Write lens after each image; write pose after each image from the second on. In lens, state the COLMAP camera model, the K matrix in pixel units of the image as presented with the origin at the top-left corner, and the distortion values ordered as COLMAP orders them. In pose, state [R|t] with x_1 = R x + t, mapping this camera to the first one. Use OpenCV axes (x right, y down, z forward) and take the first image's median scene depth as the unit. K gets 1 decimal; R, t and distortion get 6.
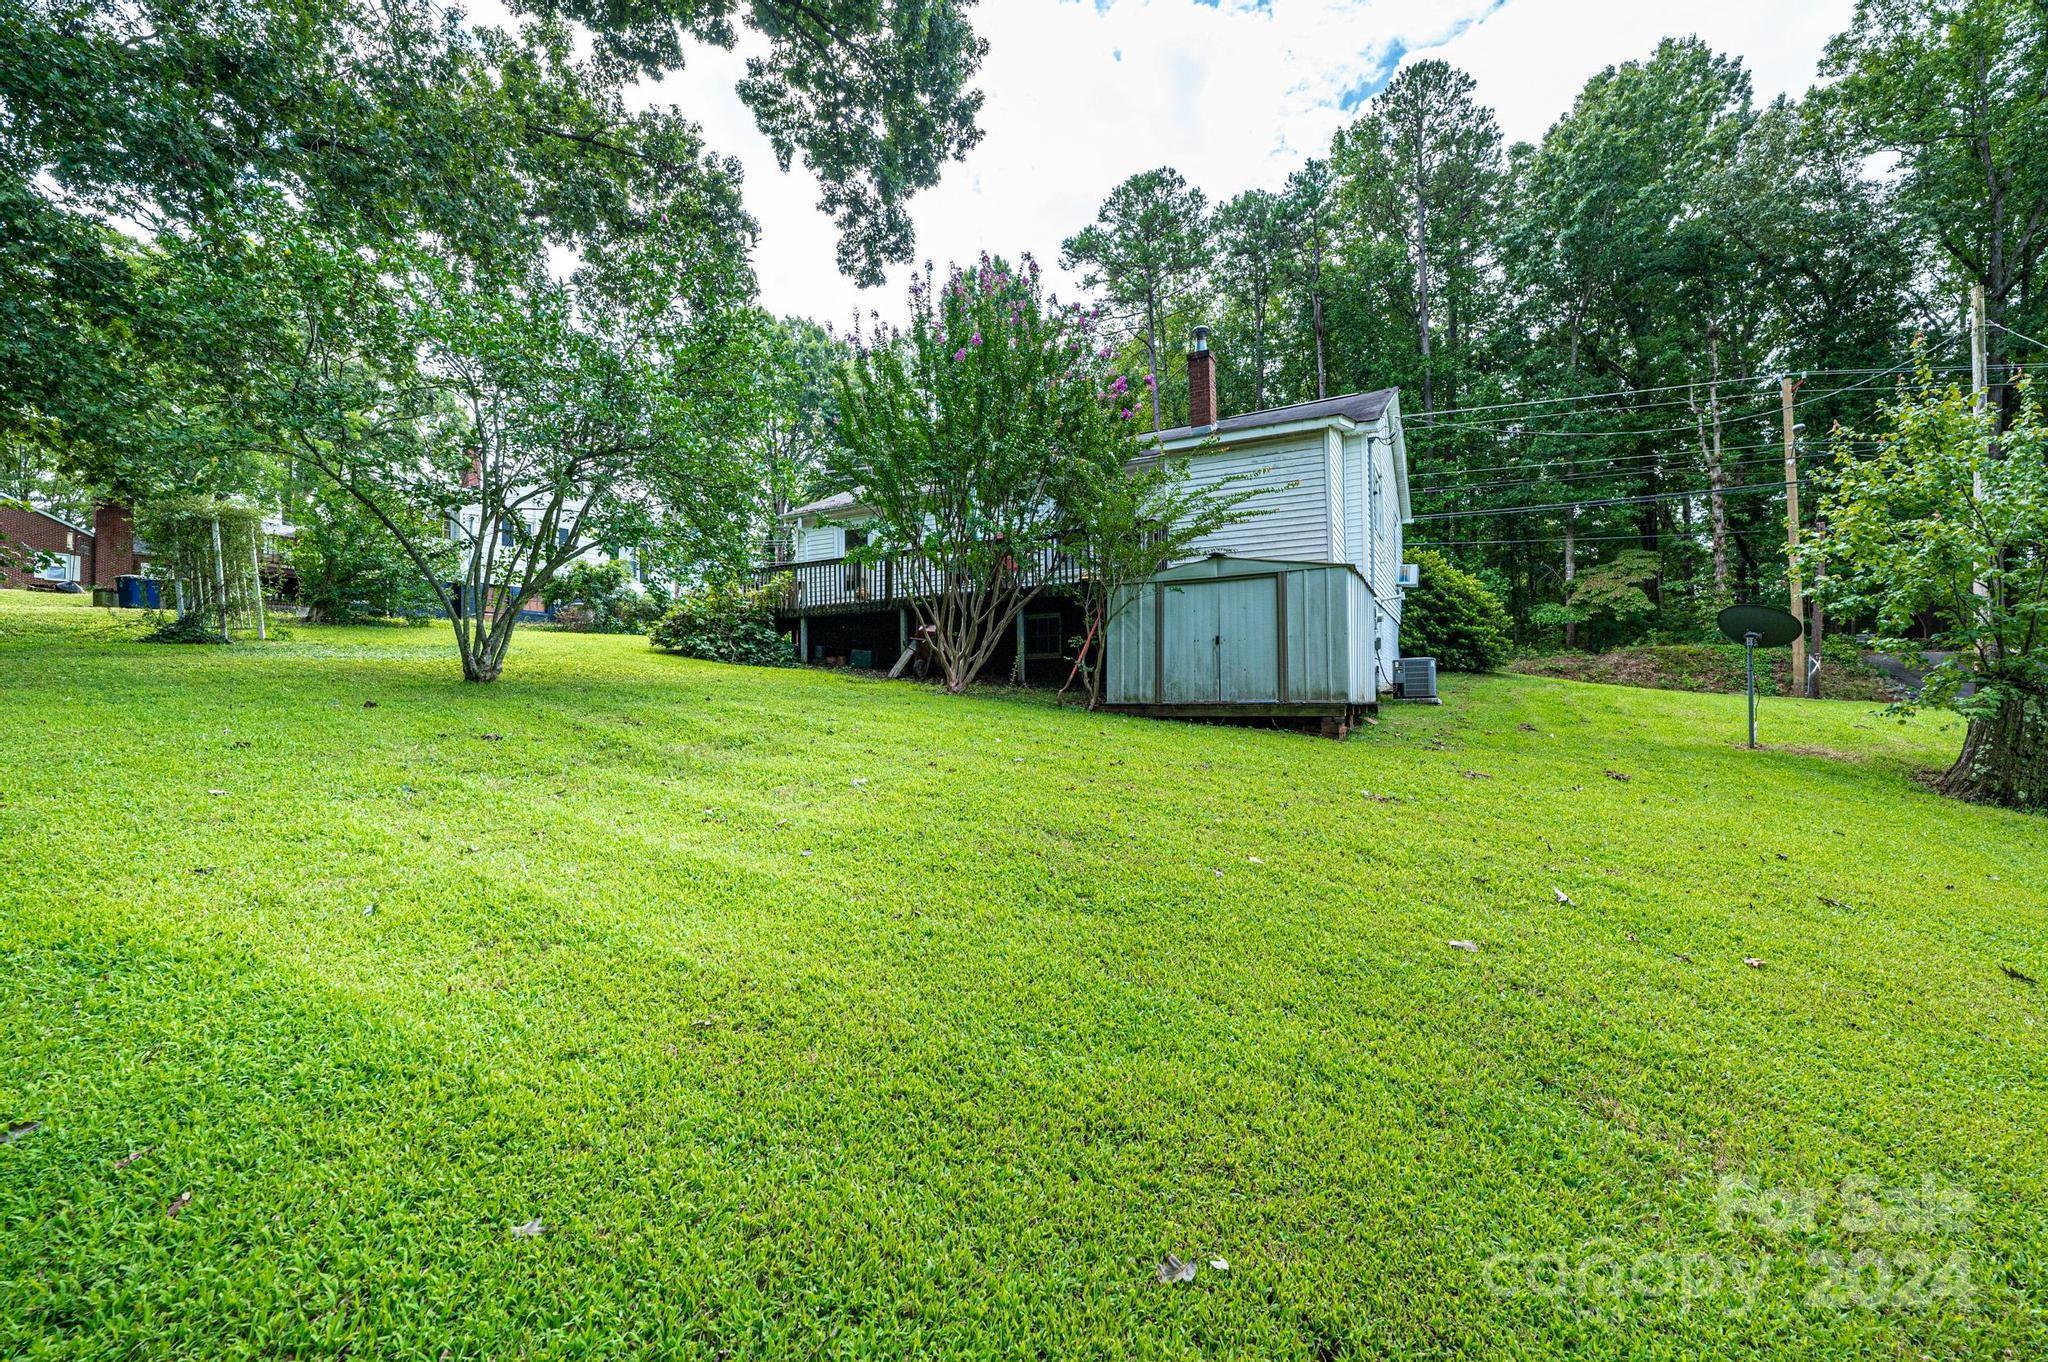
lens RADIAL K [[811.2, 0, 1017.5], [0, 811.2, 679.8], [0, 0, 1]] dist [0.000767, 0.000292]
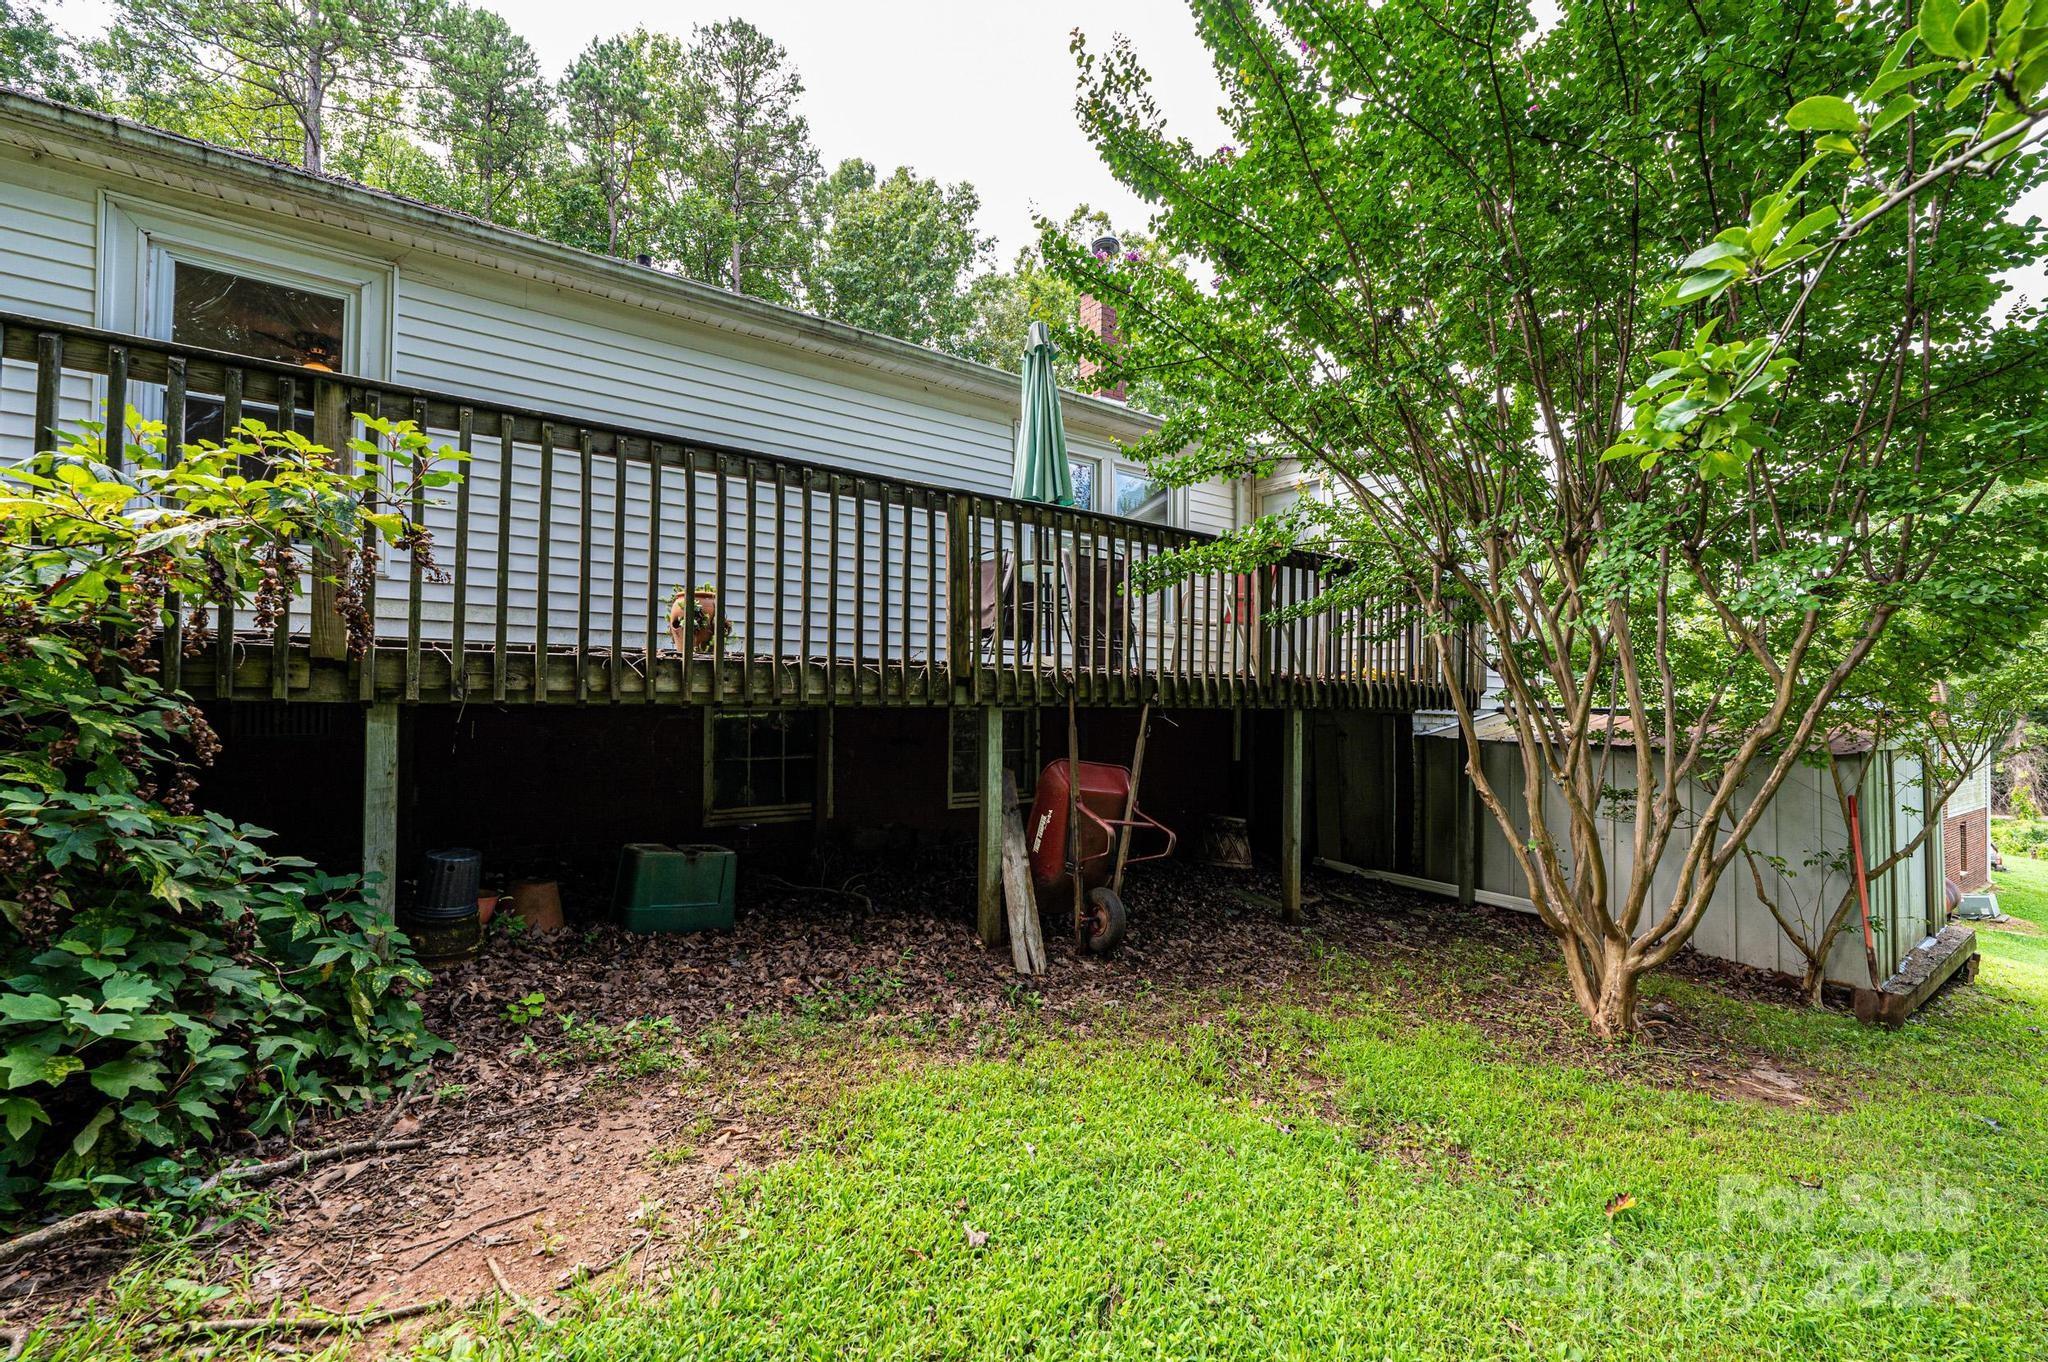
lens RADIAL K [[812.9, 0, 1024.2], [0, 812.9, 684.3], [0, 0, 1]] dist [-0.001413, 0.000366]
pose [[0.450103, 0.034903, 0.892294, -0.579911], [-0.033281, 0.999197, -0.022296, -0.136309], [-0.892356, -0.019661, 0.450904, 1.329376]]
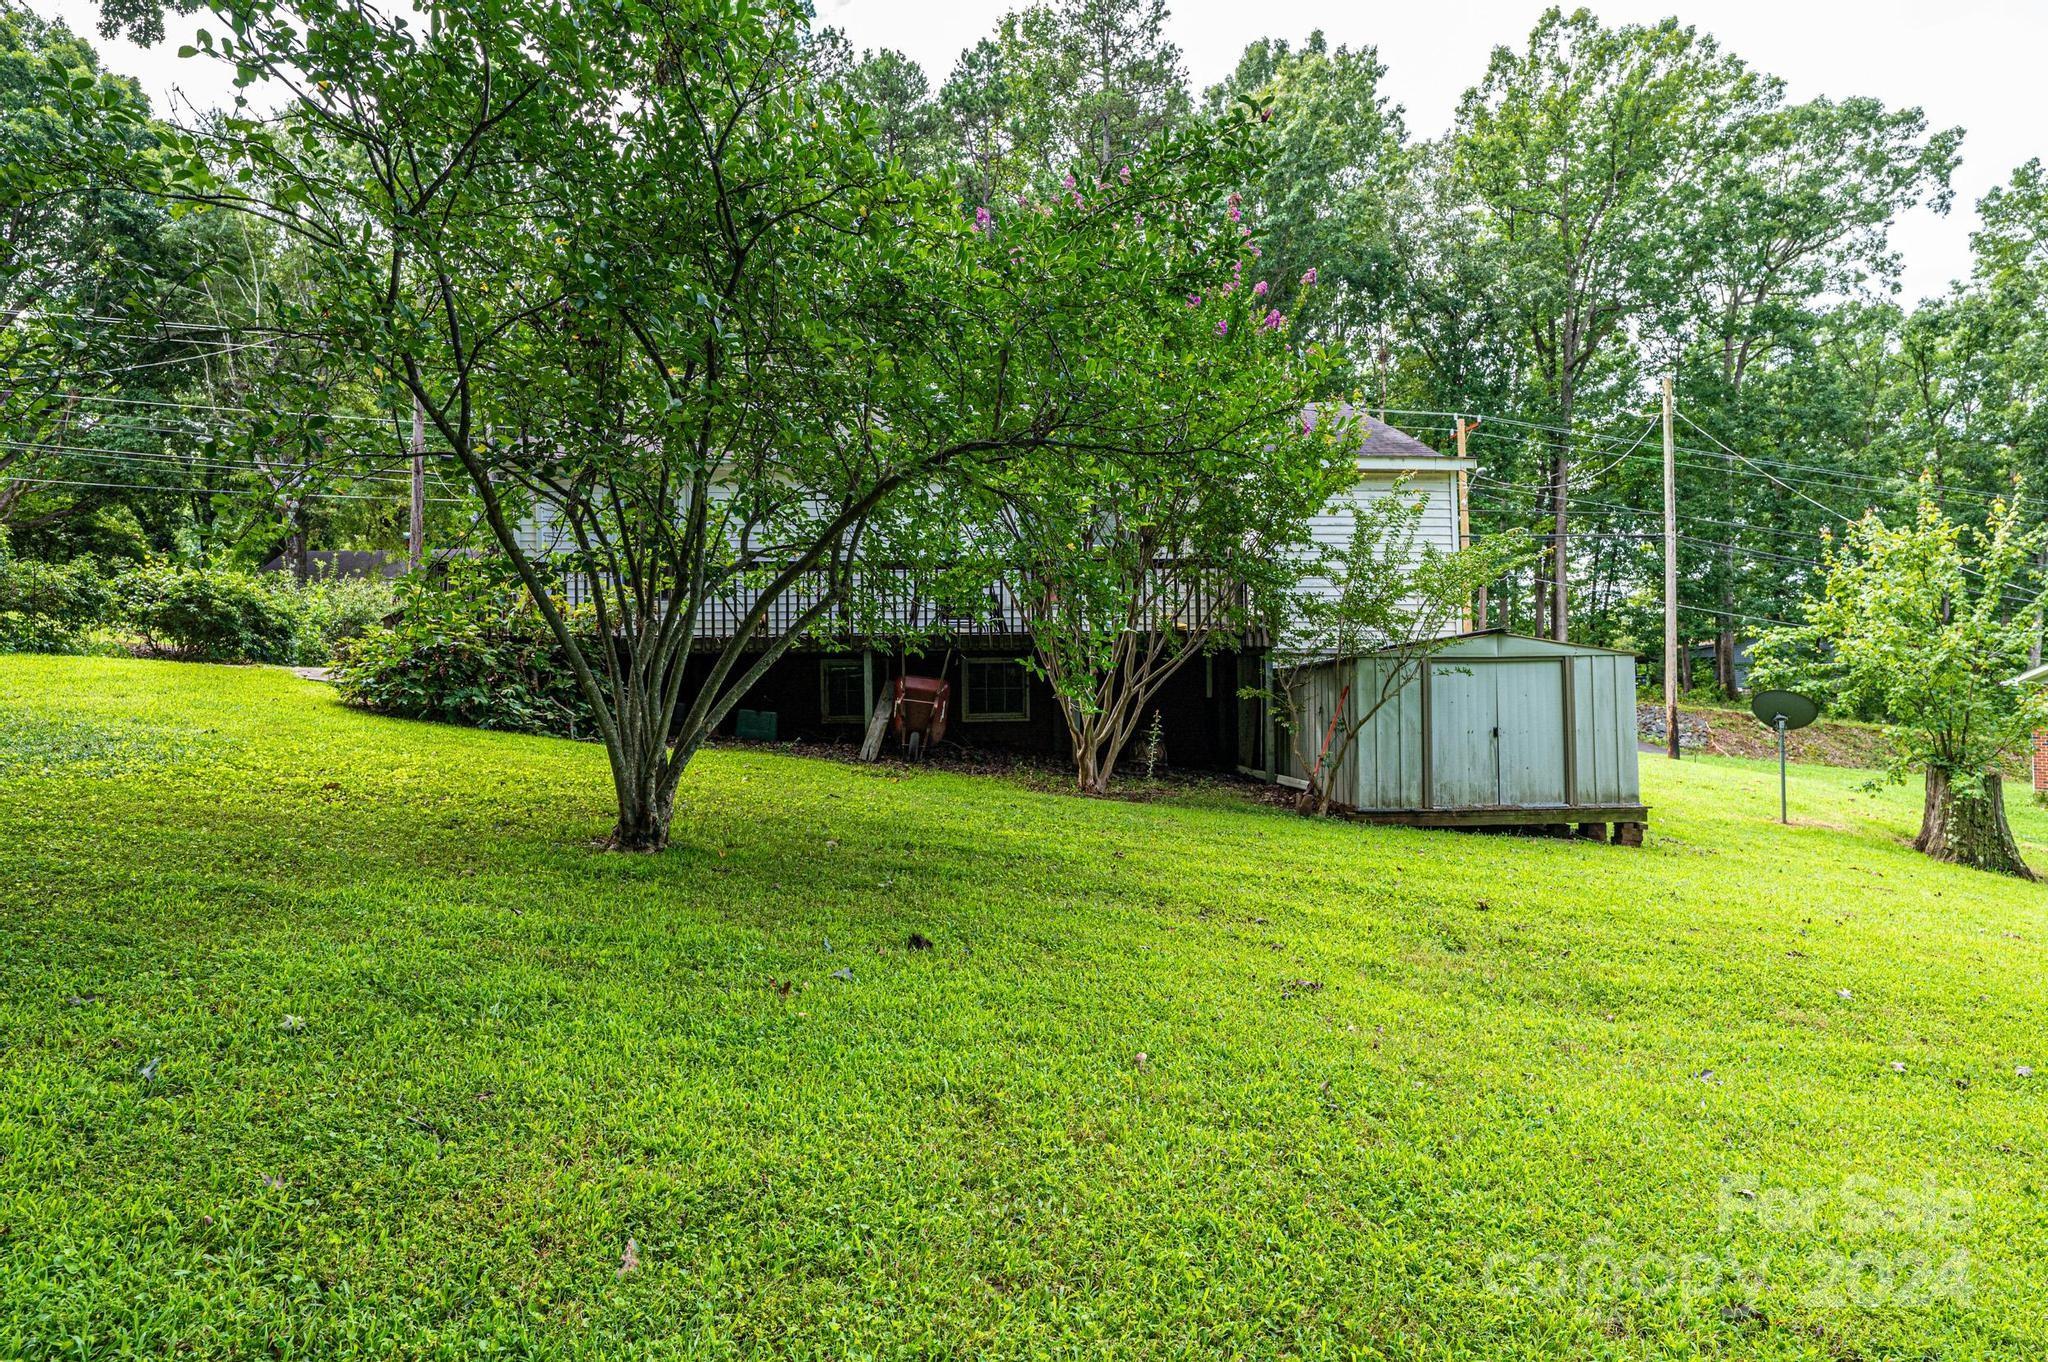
lens RADIAL K [[1144.1, 0, 1022.7], [0, 1144.1, 680.2], [0, 0, 1]] dist [-0.003792, -0.000397]
pose [[0.851236, 0.011810, 0.524651, -0.784444], [-0.007974, 0.999922, -0.009572, -0.086991], [-0.524723, 0.003965, 0.851264, 0.248845]]
